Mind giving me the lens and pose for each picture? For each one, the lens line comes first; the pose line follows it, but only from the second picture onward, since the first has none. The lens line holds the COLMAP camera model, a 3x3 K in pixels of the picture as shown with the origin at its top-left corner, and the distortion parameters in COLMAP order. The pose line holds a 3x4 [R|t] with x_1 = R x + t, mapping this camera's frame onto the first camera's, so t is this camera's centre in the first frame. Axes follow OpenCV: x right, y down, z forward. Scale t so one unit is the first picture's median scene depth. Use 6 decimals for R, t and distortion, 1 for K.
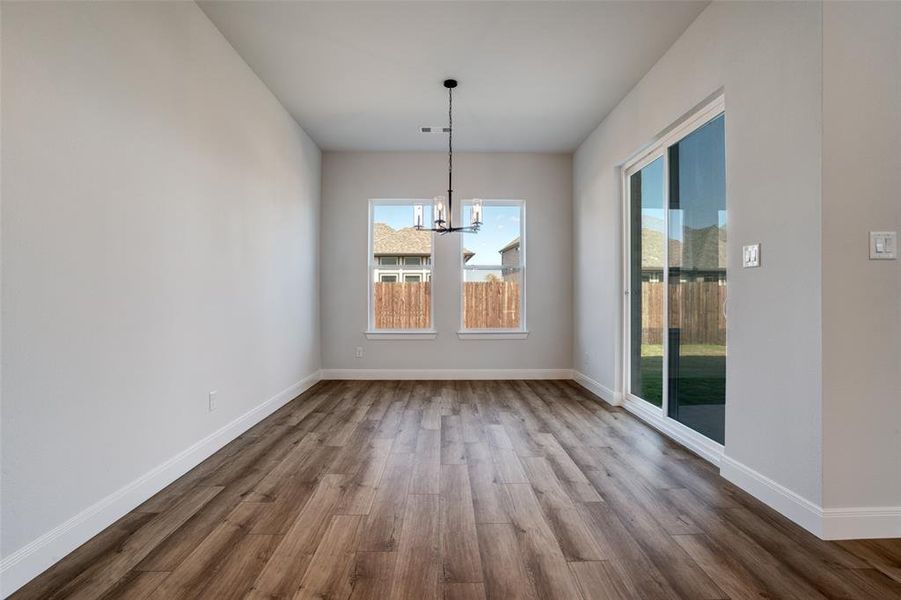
lens RADIAL K [[440.6, 0, 453.4], [0, 440.6, 296.4], [0, 0, 1]] dist [-0.069122, 0.025498]
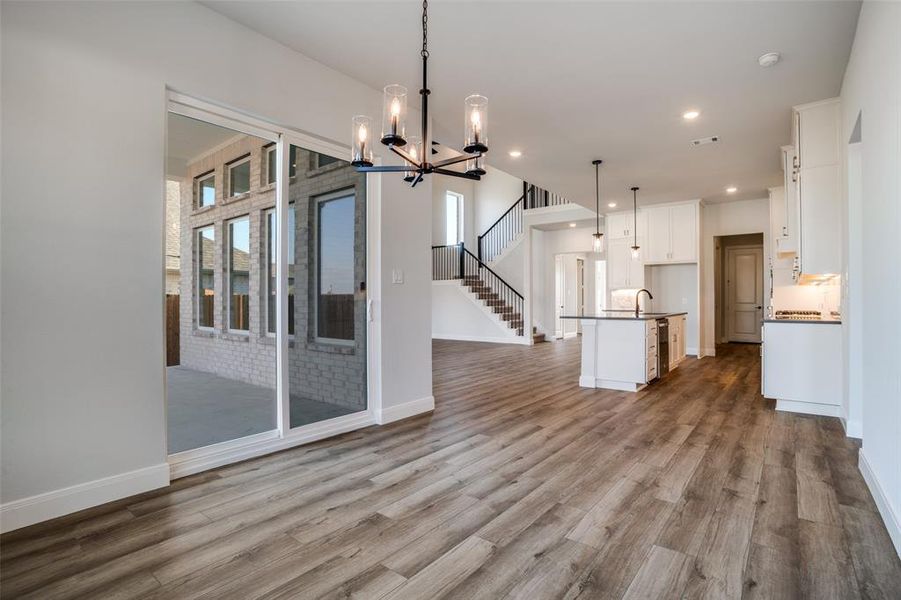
lens RADIAL K [[440.6, 0, 453.4], [0, 440.6, 296.4], [0, 0, 1]] dist [-0.069122, 0.025498]
pose [[-0.773309, 0.009270, 0.633961, -0.526768], [0.002644, 0.999932, -0.011395, -0.000282], [-0.634024, -0.007135, -0.773281, 2.072140]]
